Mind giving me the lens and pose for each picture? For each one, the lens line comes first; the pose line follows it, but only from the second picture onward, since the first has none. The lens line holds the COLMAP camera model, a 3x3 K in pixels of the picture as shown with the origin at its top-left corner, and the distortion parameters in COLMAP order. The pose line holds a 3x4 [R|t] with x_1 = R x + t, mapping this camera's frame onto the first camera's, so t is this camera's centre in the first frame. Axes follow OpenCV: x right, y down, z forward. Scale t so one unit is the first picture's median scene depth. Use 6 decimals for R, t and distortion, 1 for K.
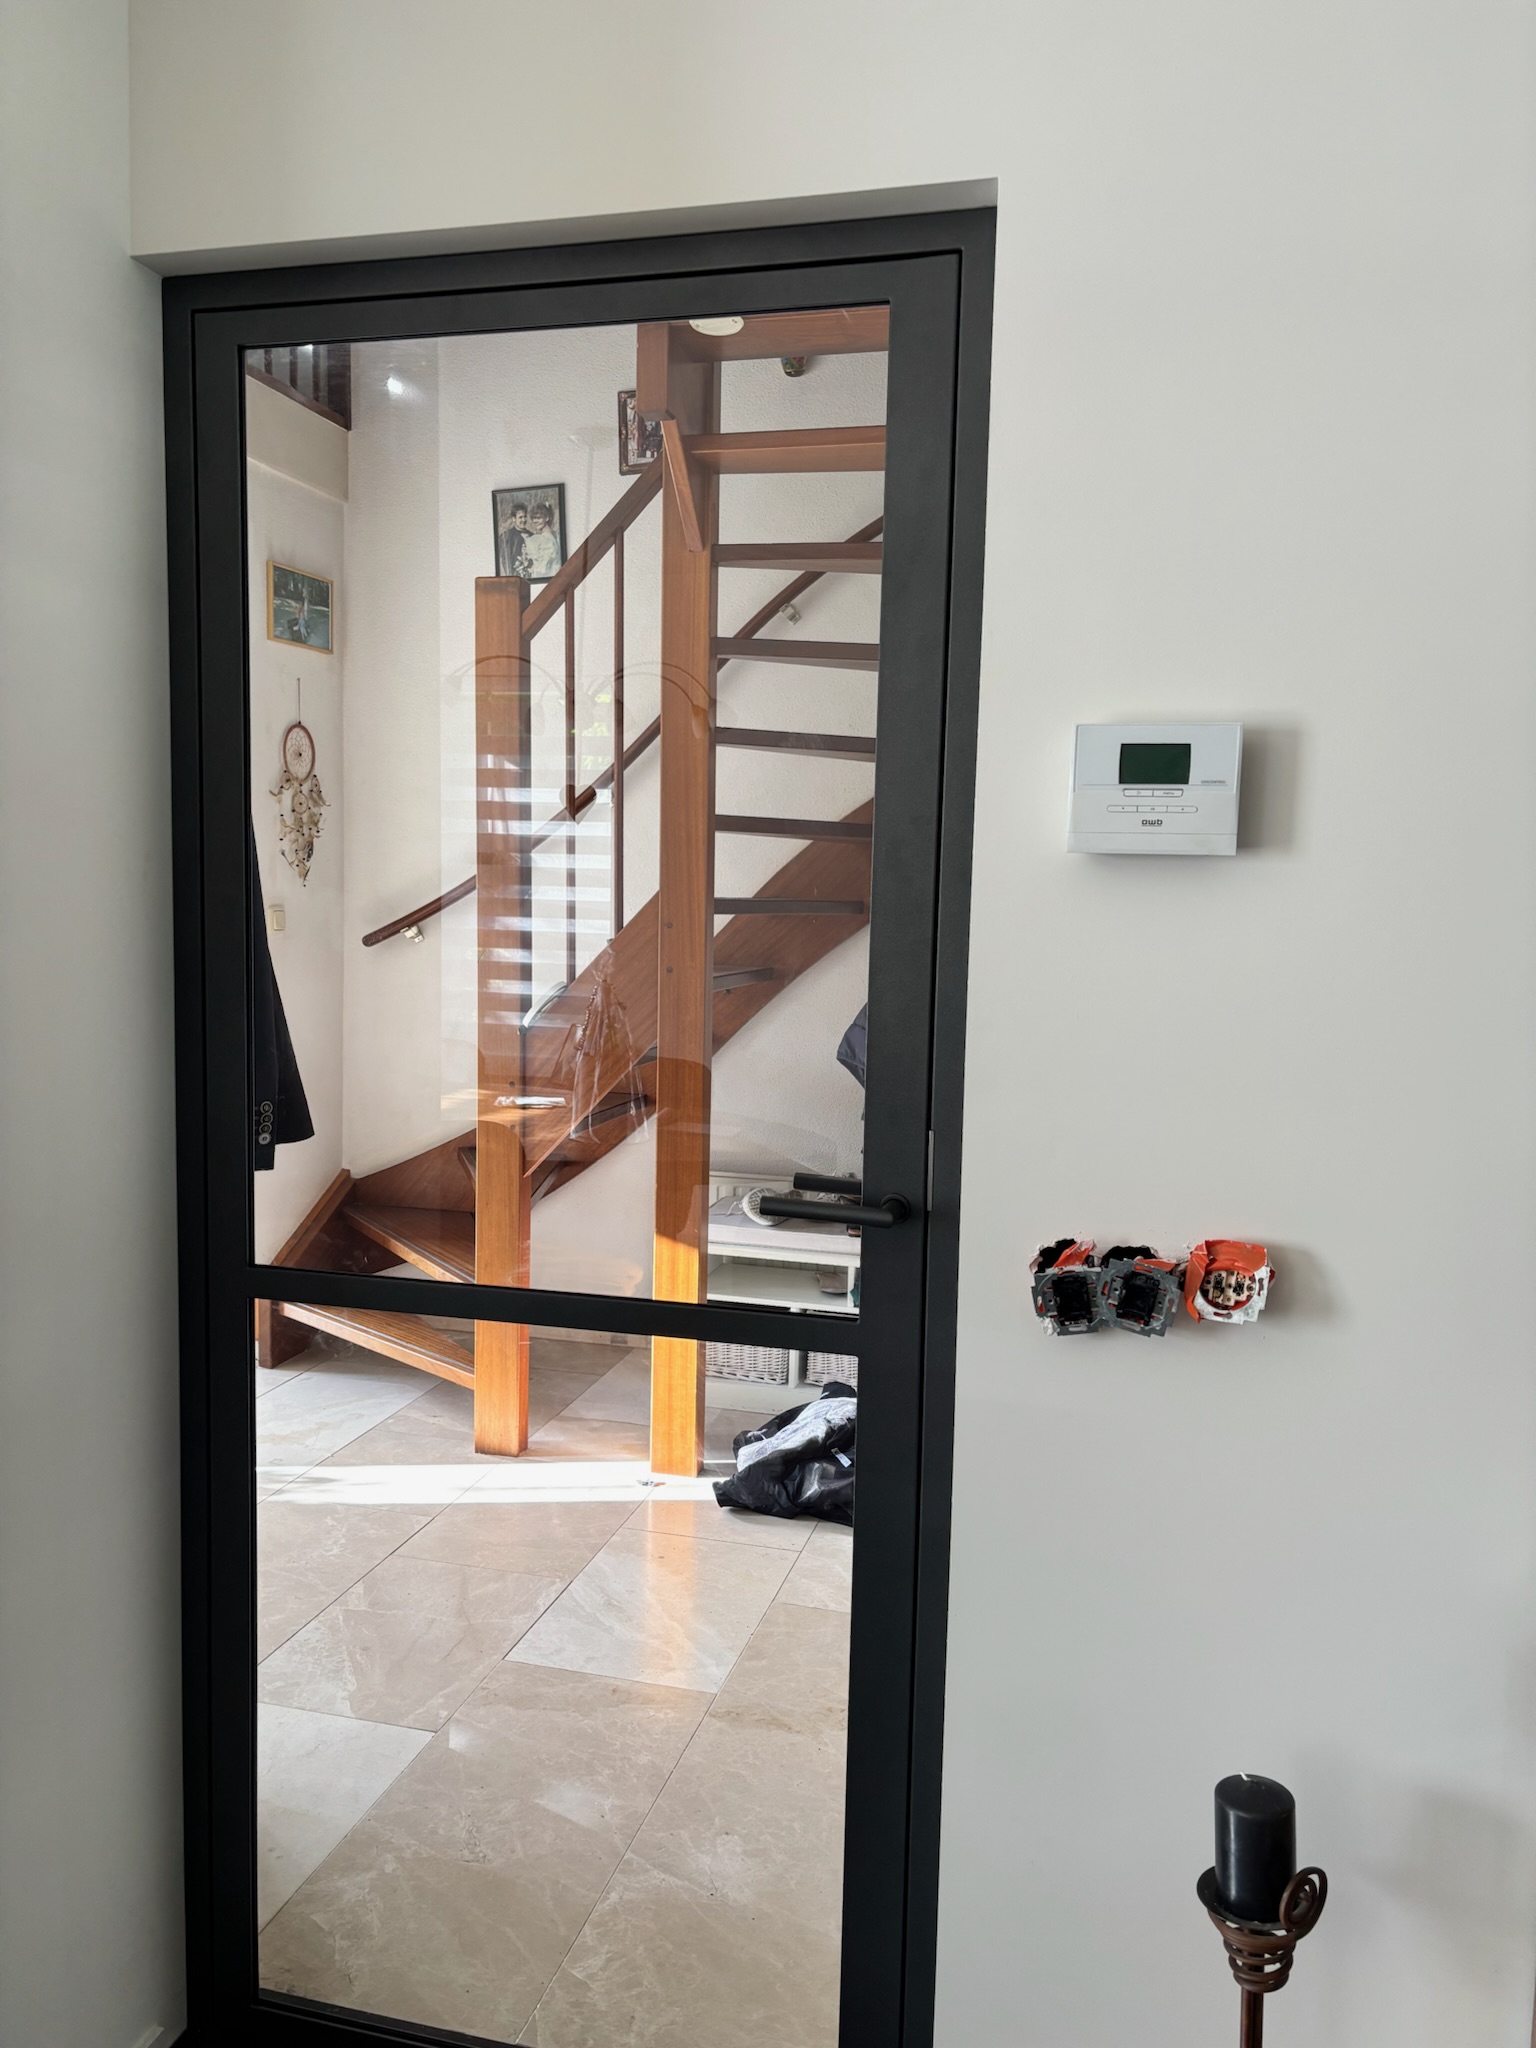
lens RADIAL K [[1570.6, 0, 772.3], [0, 1570.6, 1027.7], [0, 0, 1]] dist [0.029801, 0.007955]
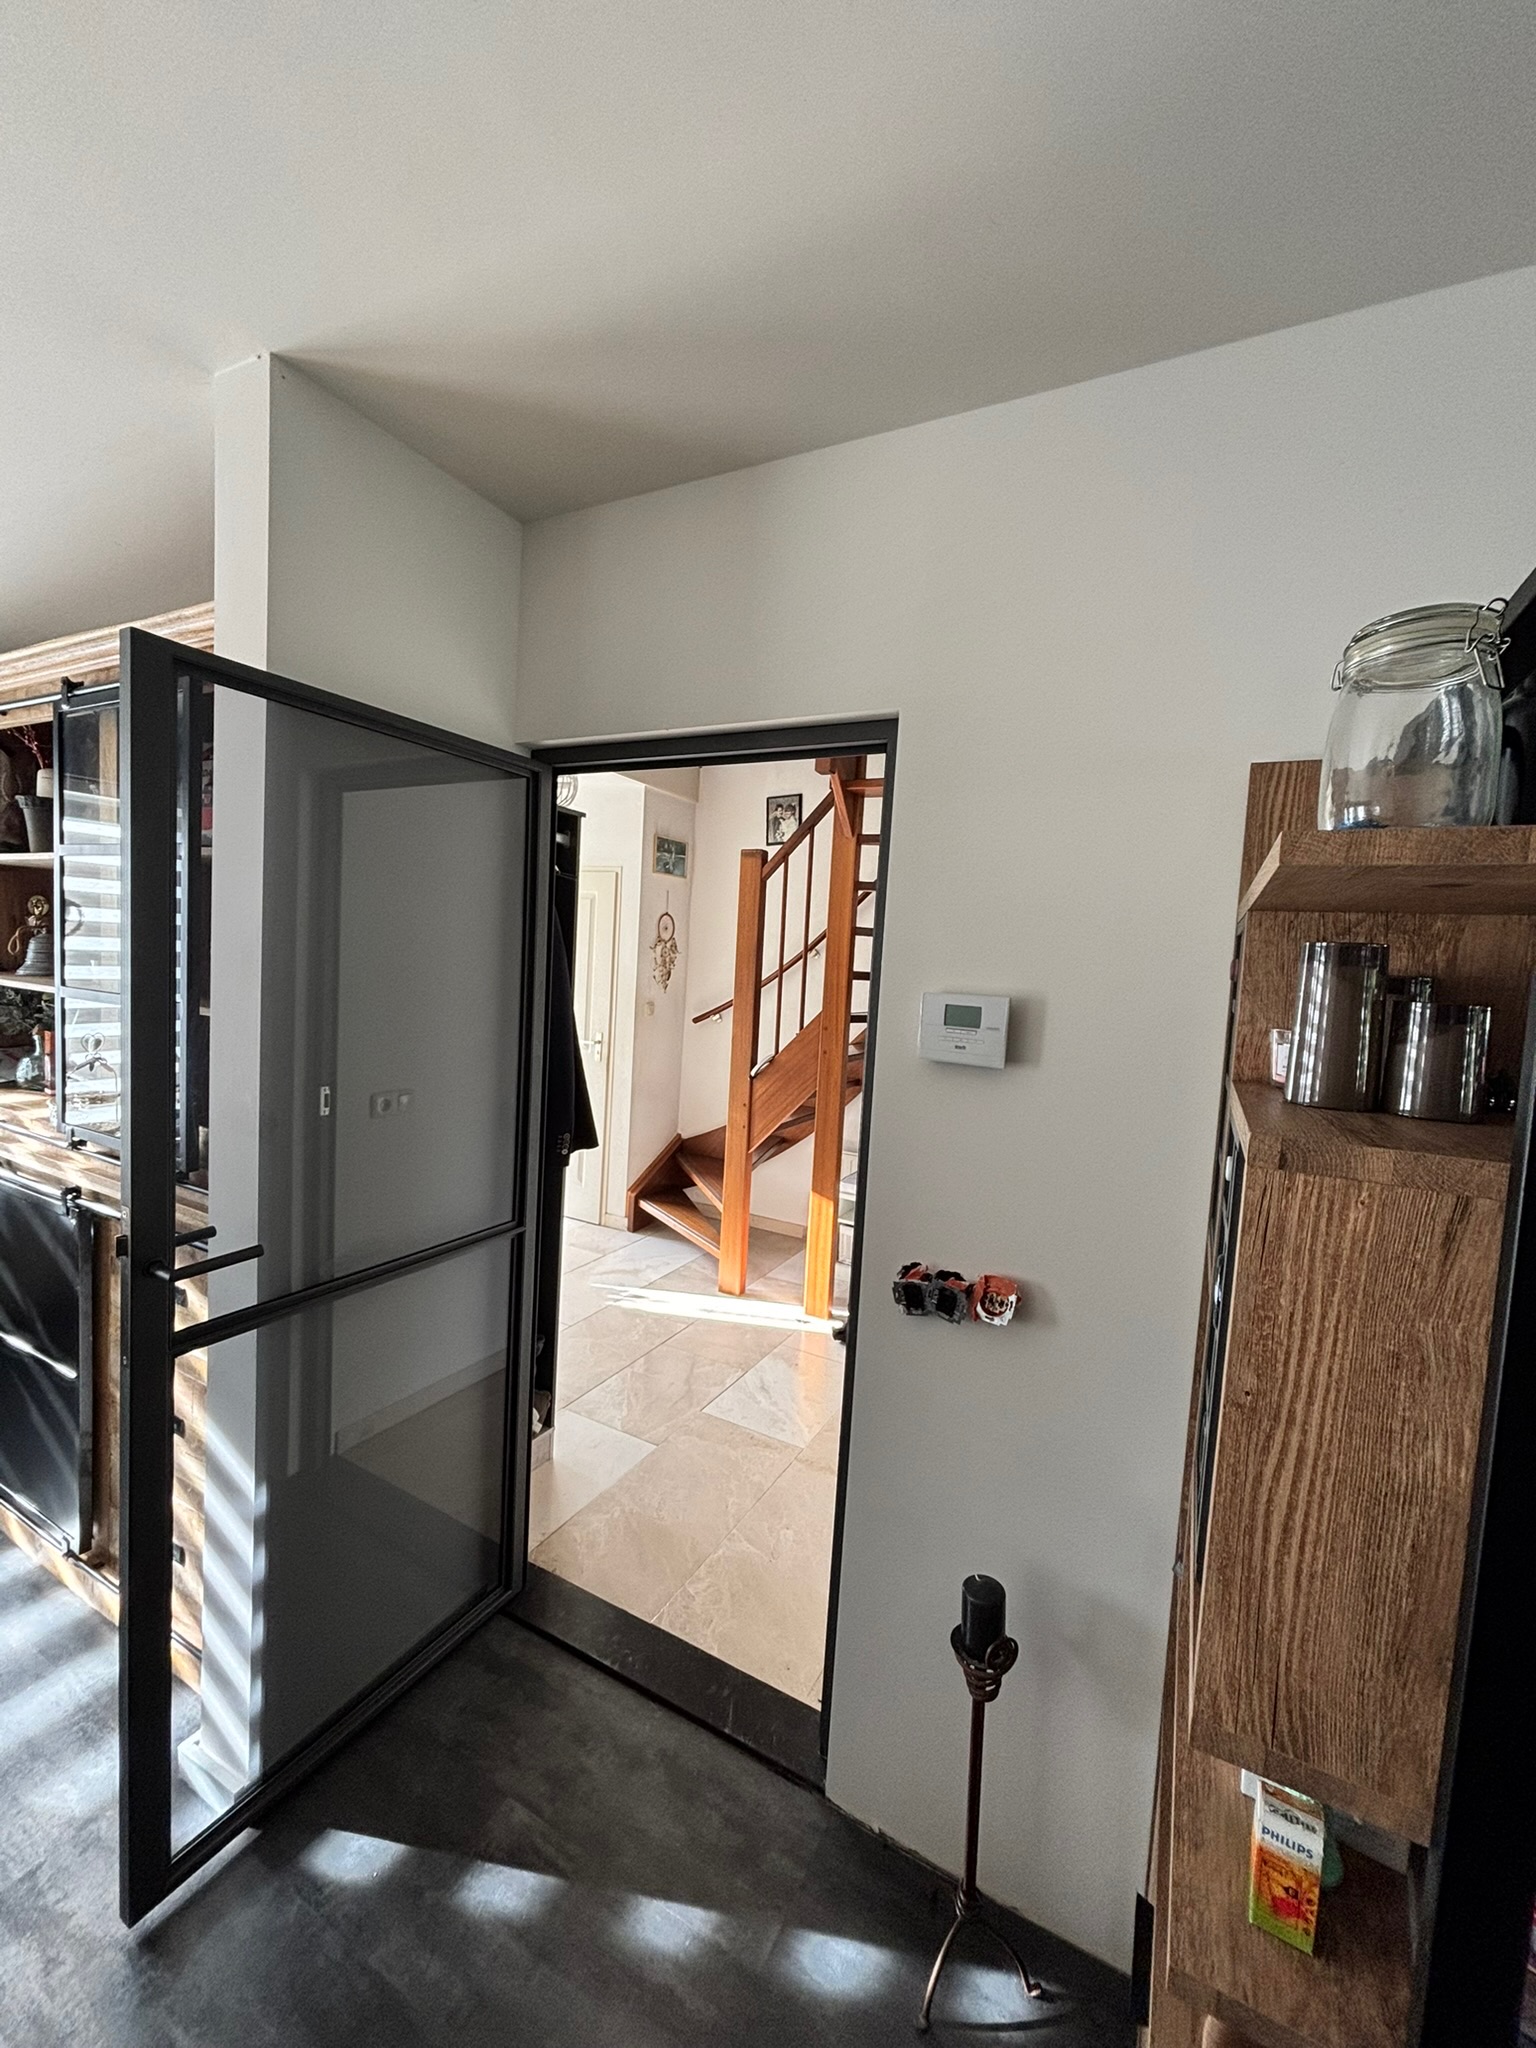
lens RADIAL K [[827.6, 0, 763.5], [0, 827.6, 1017.7], [0, 0, 1]] dist [0.001692, -0.001121]
pose [[0.973651, 0.048055, -0.222923, 0.095650], [-0.056176, 0.997963, -0.030229, -0.050617], [0.221016, 0.041955, 0.974367, -0.001534]]
